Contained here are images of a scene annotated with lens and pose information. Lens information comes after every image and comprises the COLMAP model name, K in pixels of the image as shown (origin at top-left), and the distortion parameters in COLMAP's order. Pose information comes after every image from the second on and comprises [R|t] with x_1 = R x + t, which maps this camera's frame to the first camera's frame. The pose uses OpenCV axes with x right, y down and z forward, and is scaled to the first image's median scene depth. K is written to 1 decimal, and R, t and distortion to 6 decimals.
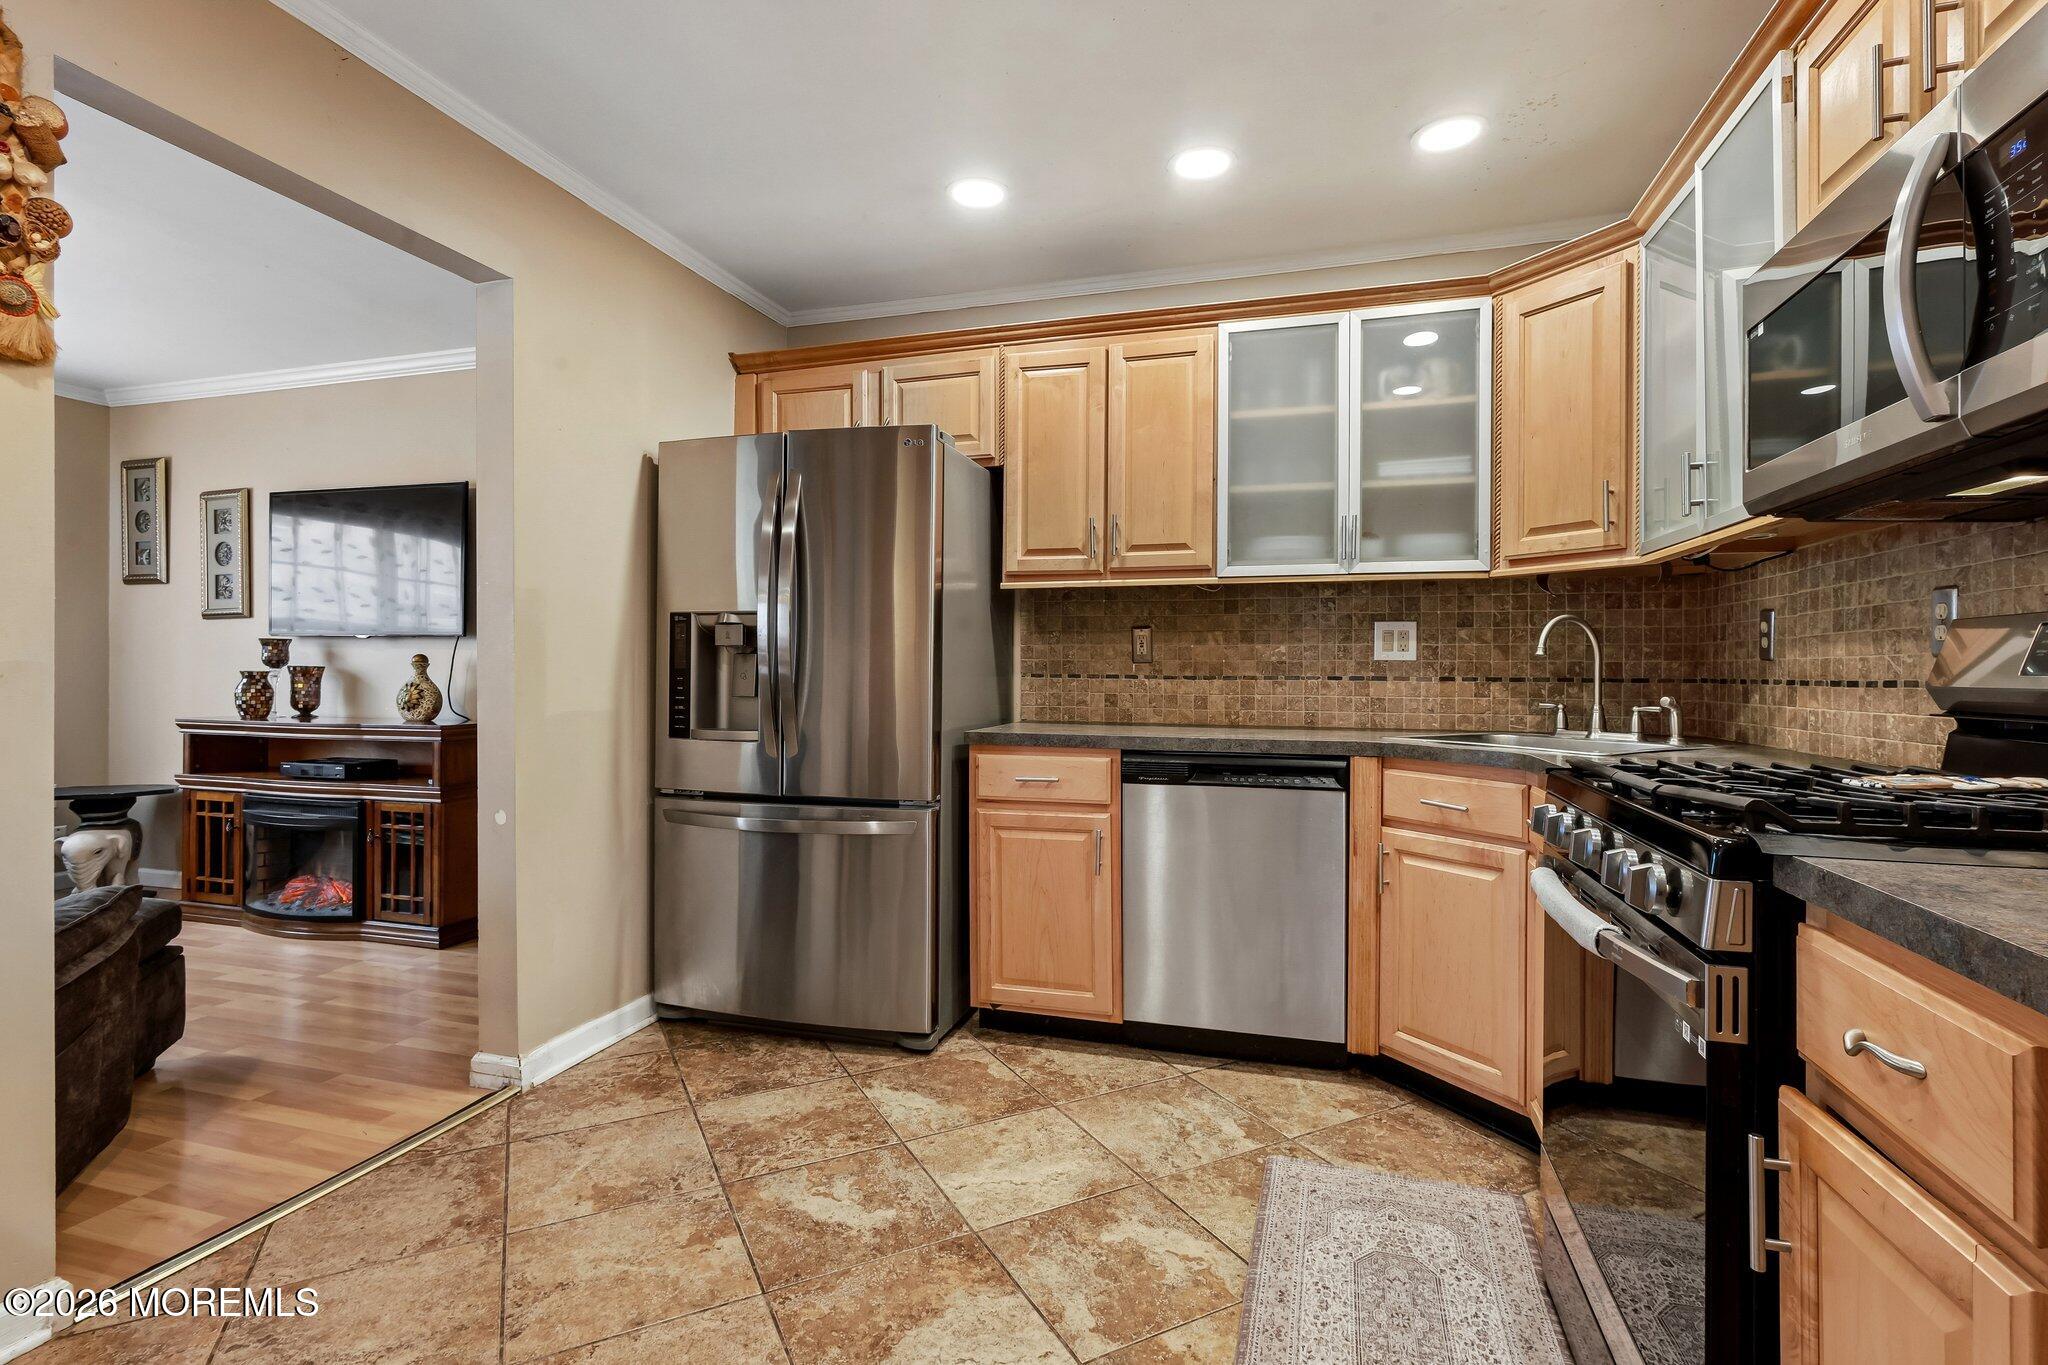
lens RADIAL K [[966.7, 0, 1033.4], [0, 966.7, 673.2], [0, 0, 1]] dist [-0.004088, -0.000279]
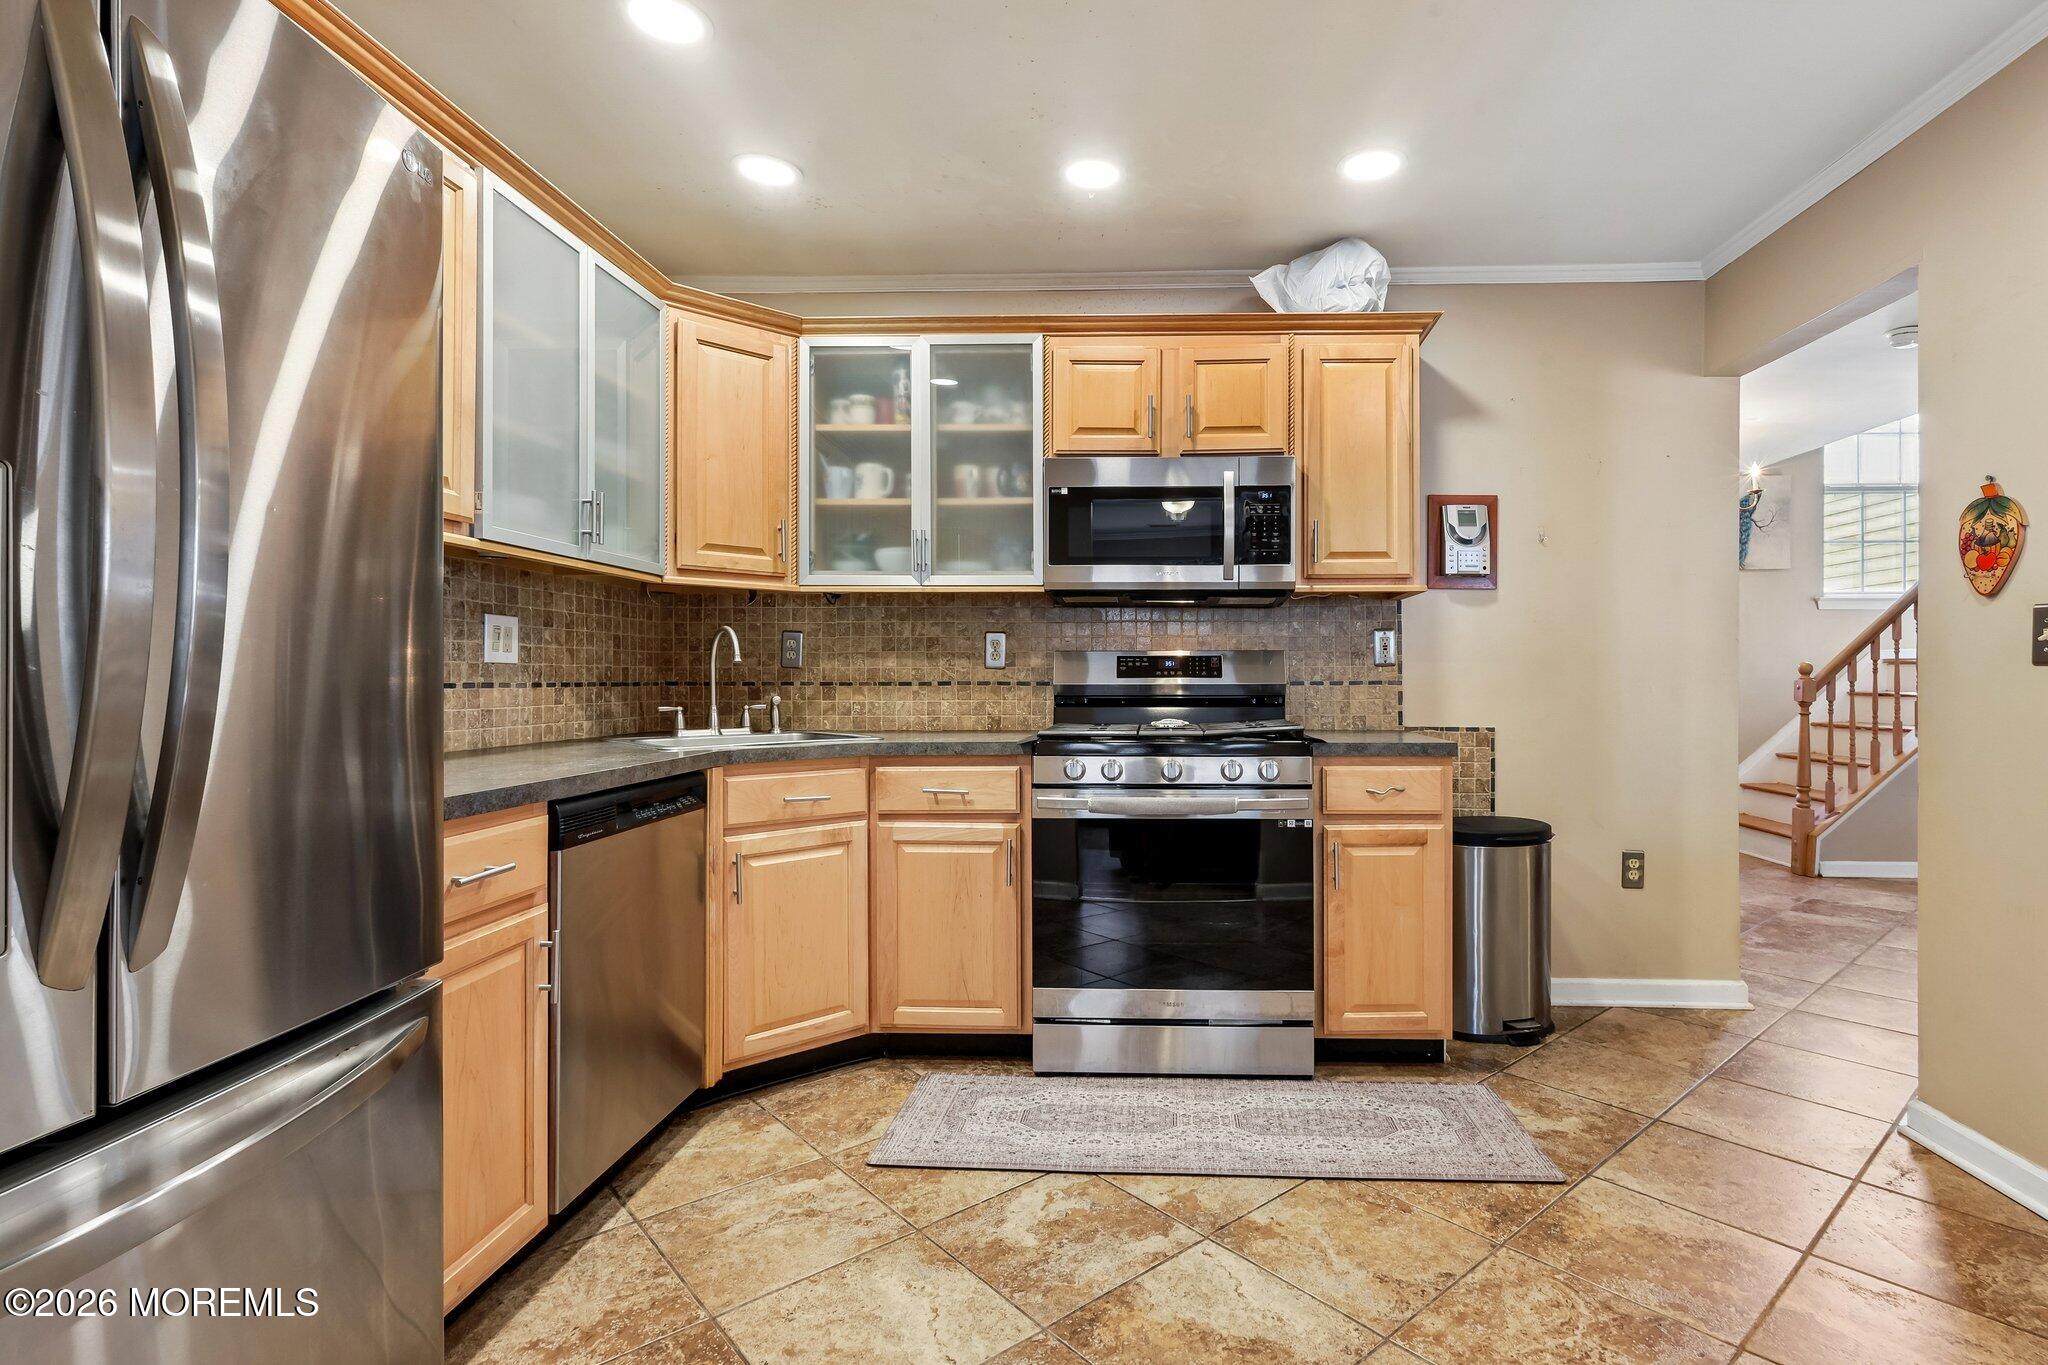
lens RADIAL K [[966.7, 0, 1141.4], [0, 966.7, 674.9], [0, 0, 1]] dist [-0.004088, -0.000279]
pose [[-0.254770, -0.001968, 0.967000, -0.666884], [-0.000244, 0.999998, 0.001971, -0.005809], [-0.967002, 0.000266, -0.254770, 0.826486]]
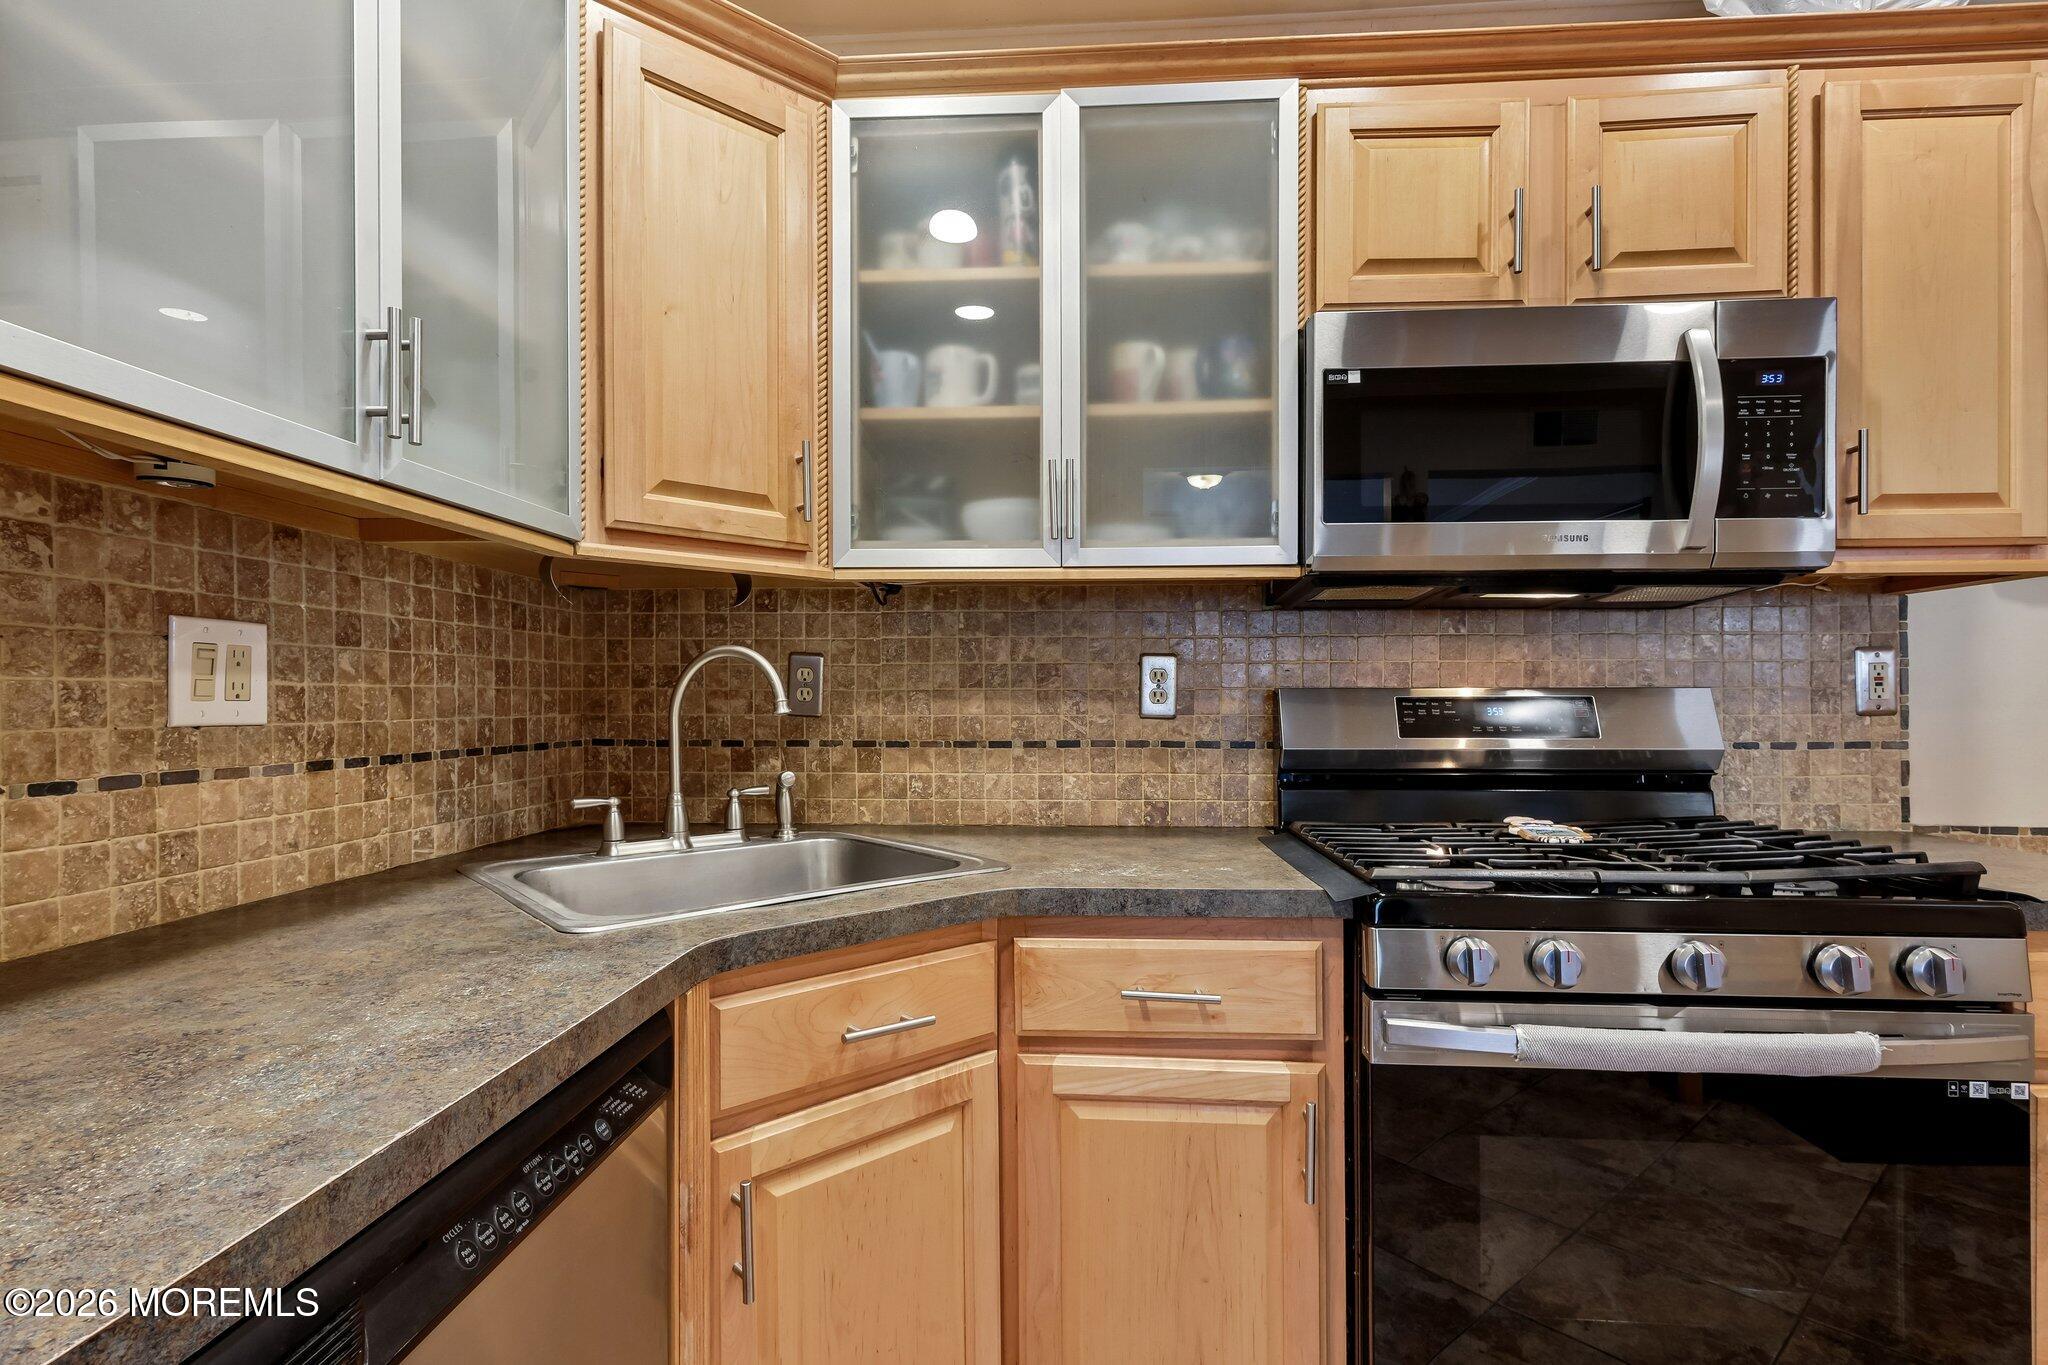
lens RADIAL K [[966.7, 0, 1043.5], [0, 966.7, 706.1], [0, 0, 1]] dist [-0.004088, -0.000279]
pose [[-0.217100, -0.012222, 0.976073, -0.063990], [-0.000115, 0.999922, 0.012495, -0.030369], [-0.976149, 0.002601, -0.217084, 0.933250]]
